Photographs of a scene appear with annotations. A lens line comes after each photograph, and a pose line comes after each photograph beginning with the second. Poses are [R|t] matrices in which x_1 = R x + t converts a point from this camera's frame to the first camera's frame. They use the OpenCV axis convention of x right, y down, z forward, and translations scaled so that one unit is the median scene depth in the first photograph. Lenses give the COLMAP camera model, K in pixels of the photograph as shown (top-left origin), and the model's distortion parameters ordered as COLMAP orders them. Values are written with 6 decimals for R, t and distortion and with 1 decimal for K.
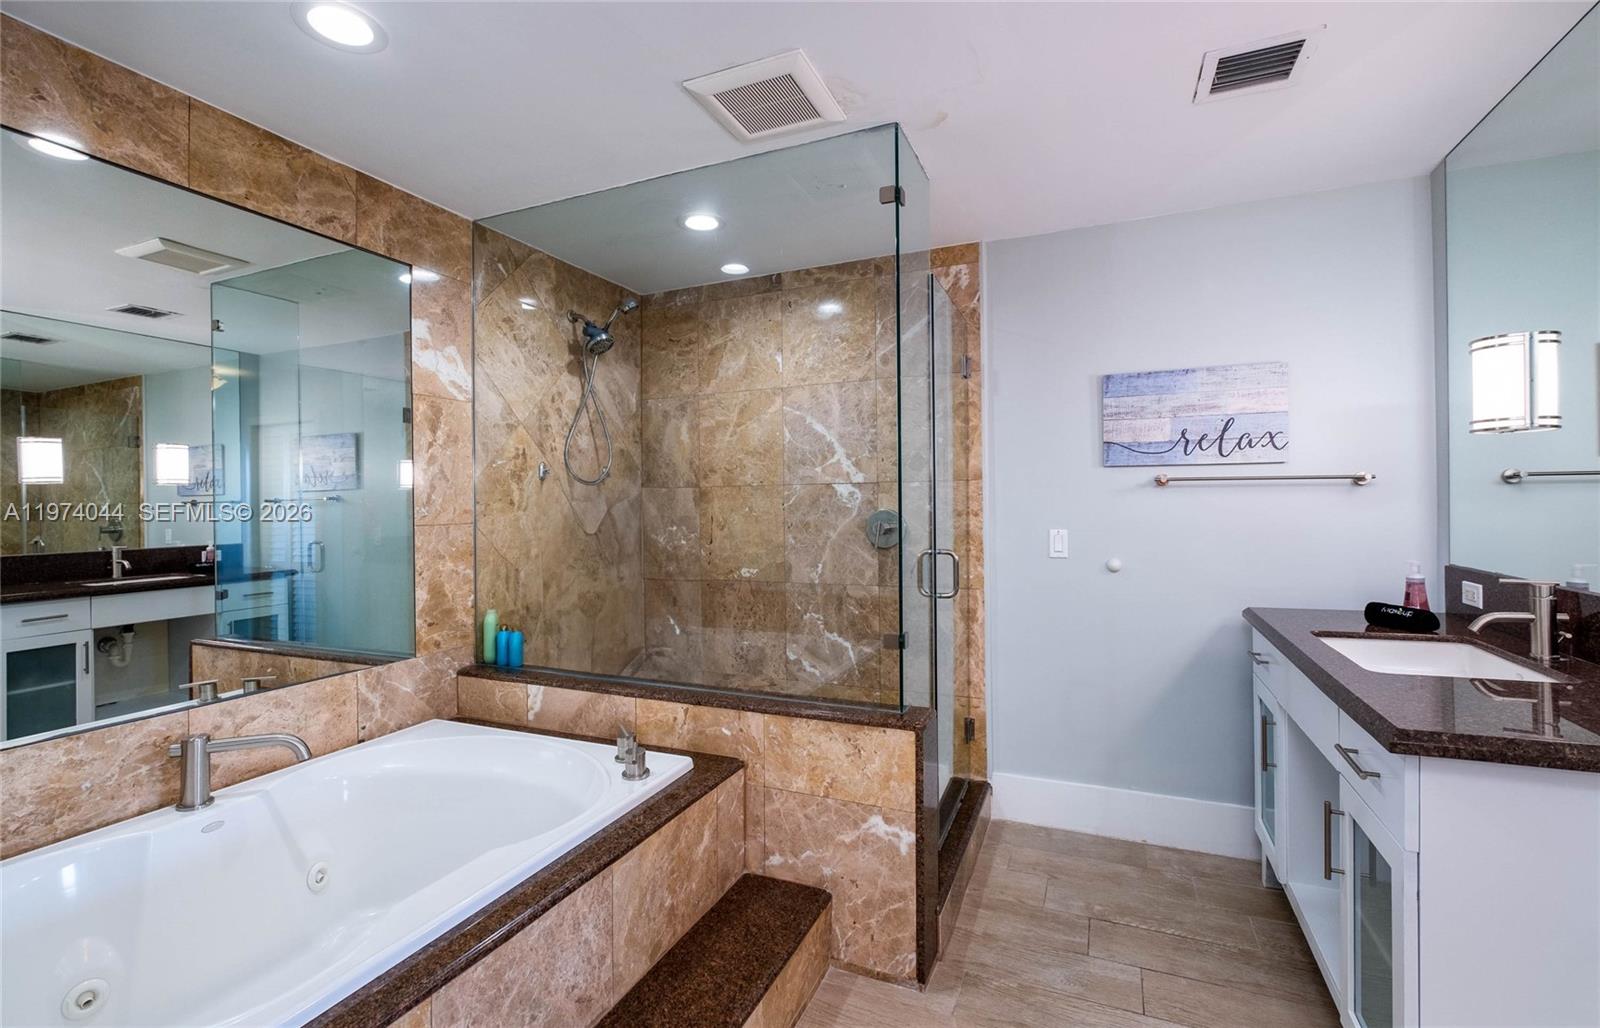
lens RADIAL K [[713.3, 0, 797.7], [0, 713.3, 522.9], [0, 0, 1]] dist [-0.002866, 0.000345]
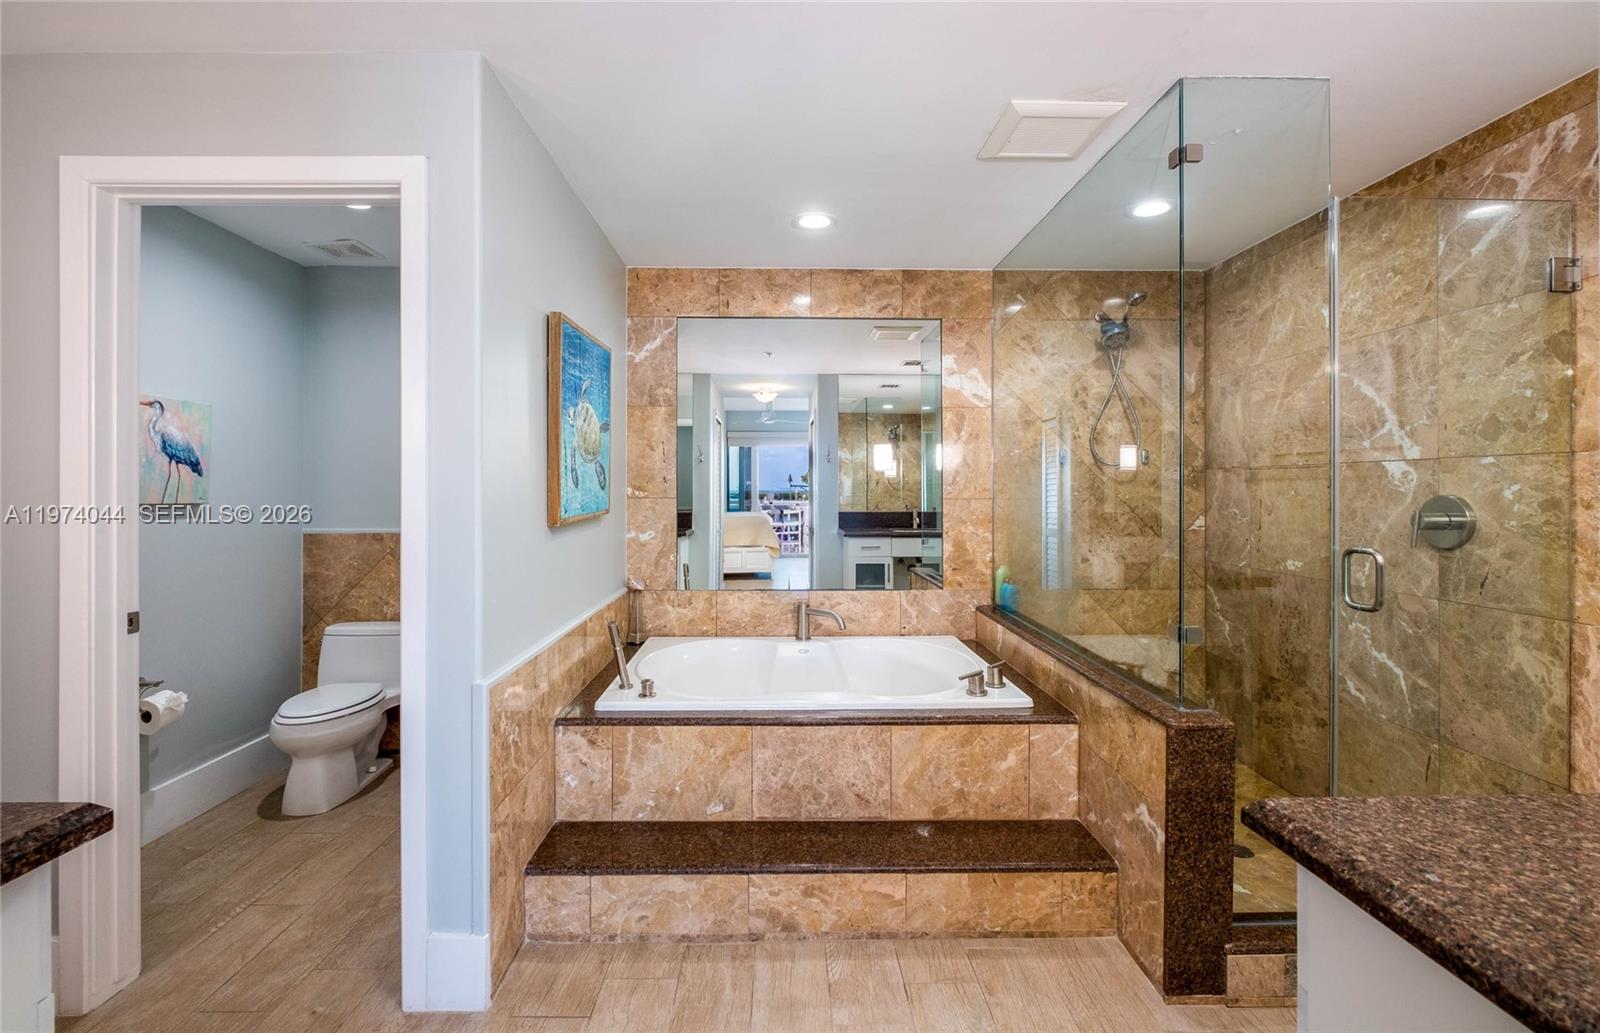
lens RADIAL K [[713.3, 0, 797.7], [0, 713.3, 525.4], [0, 0, 1]] dist [-0.002866, 0.000345]
pose [[0.416600, 0.058852, -0.907183, 0.506598], [-0.028837, 0.998256, 0.051517, -0.006717], [0.908632, 0.004699, 0.417570, 0.098785]]
